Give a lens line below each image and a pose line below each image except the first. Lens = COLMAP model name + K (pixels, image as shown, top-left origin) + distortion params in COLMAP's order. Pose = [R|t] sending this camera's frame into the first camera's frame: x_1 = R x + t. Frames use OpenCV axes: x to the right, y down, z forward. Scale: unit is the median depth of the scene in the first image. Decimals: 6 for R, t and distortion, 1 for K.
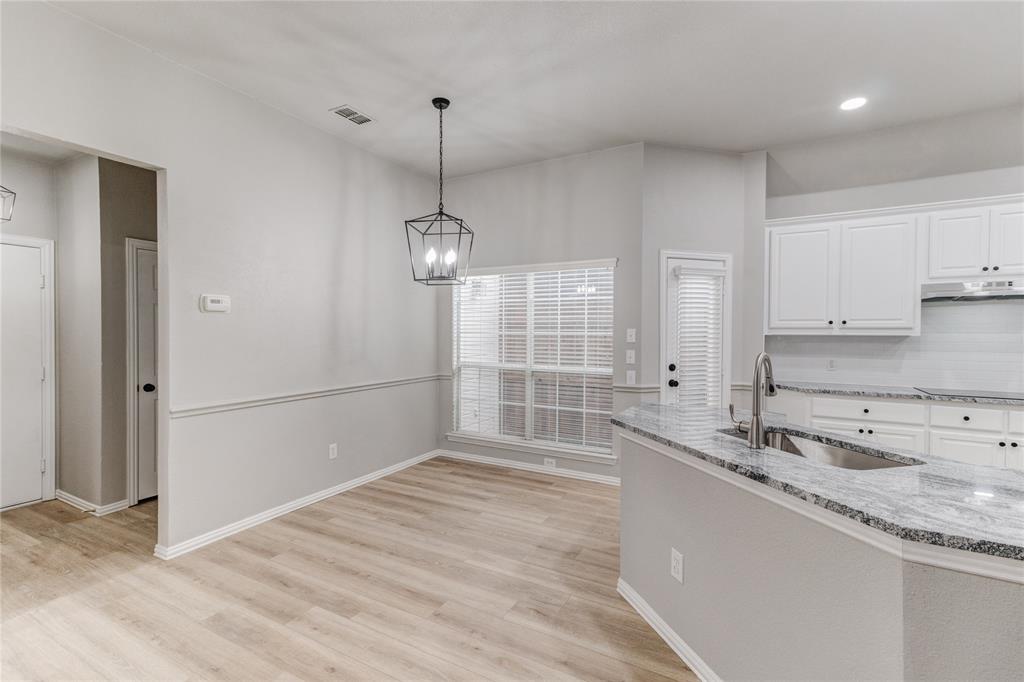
lens RADIAL K [[466.7, 0, 510.4], [0, 466.7, 336.5], [0, 0, 1]] dist [0.021389, 0.001480]
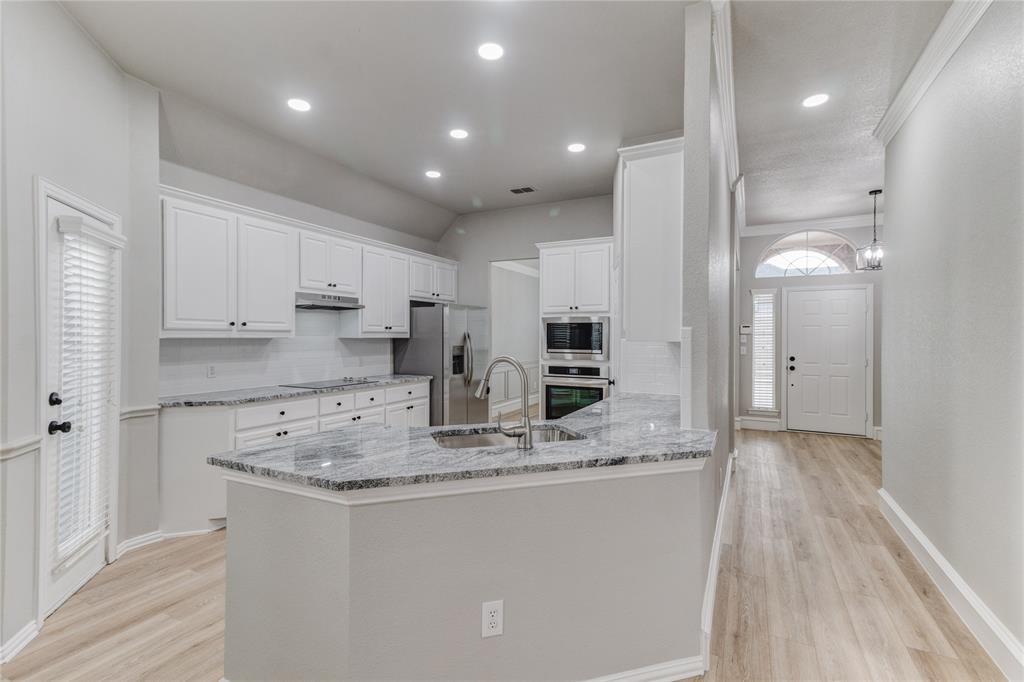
lens RADIAL K [[466.7, 0, 510.9], [0, 466.7, 336.4], [0, 0, 1]] dist [0.021389, 0.001480]
pose [[-0.035075, -0.003795, 0.999377, -0.240219], [0.006550, 0.999970, 0.004027, -0.005833], [-0.999363, 0.006687, -0.035049, 0.508741]]
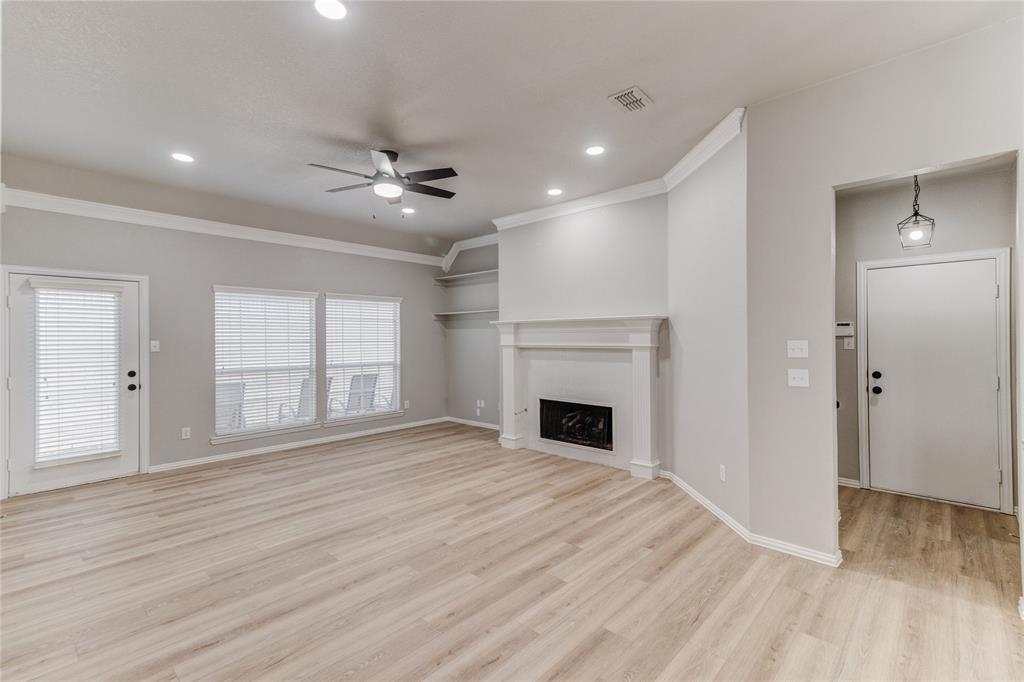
lens RADIAL K [[466.7, 0, 510.9], [0, 466.7, 337.8], [0, 0, 1]] dist [0.021389, 0.001480]
pose [[-0.240007, -0.002708, -0.970767, 0.223234], [-0.003738, 0.999991, -0.001865, -0.011806], [0.970764, 0.003181, -0.240015, 0.238838]]
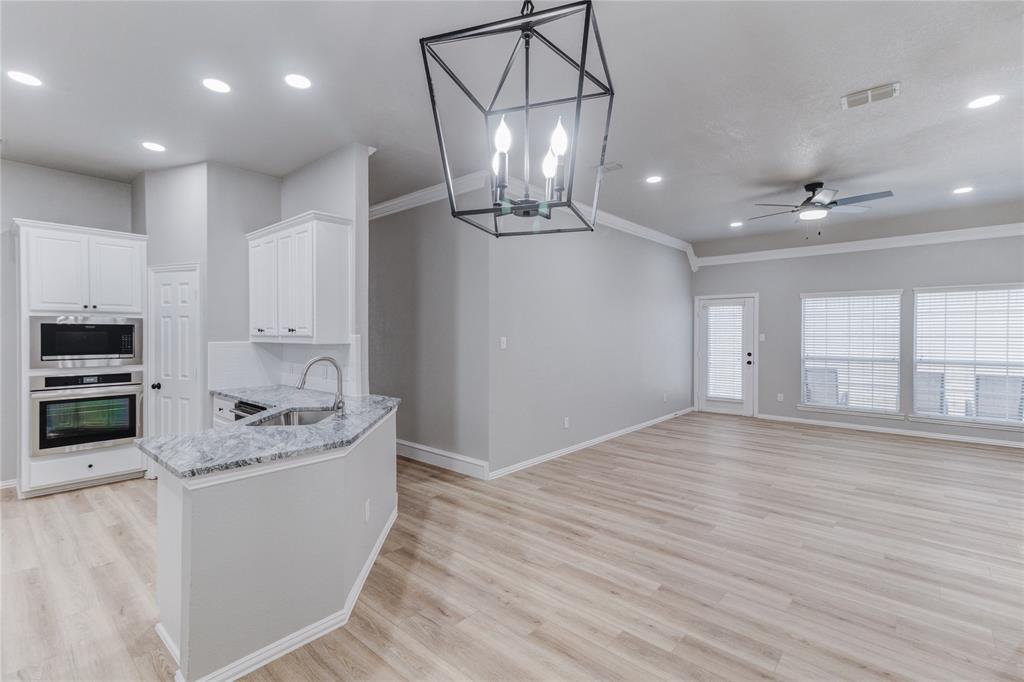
lens RADIAL K [[466.7, 0, 512.0], [0, 466.7, 337.2], [0, 0, 1]] dist [0.021389, 0.001480]
pose [[-0.976378, -0.005356, 0.216001, -0.183862], [-0.001107, 0.999804, 0.019788, -0.028021], [-0.216065, 0.019081, -0.976193, 1.152852]]
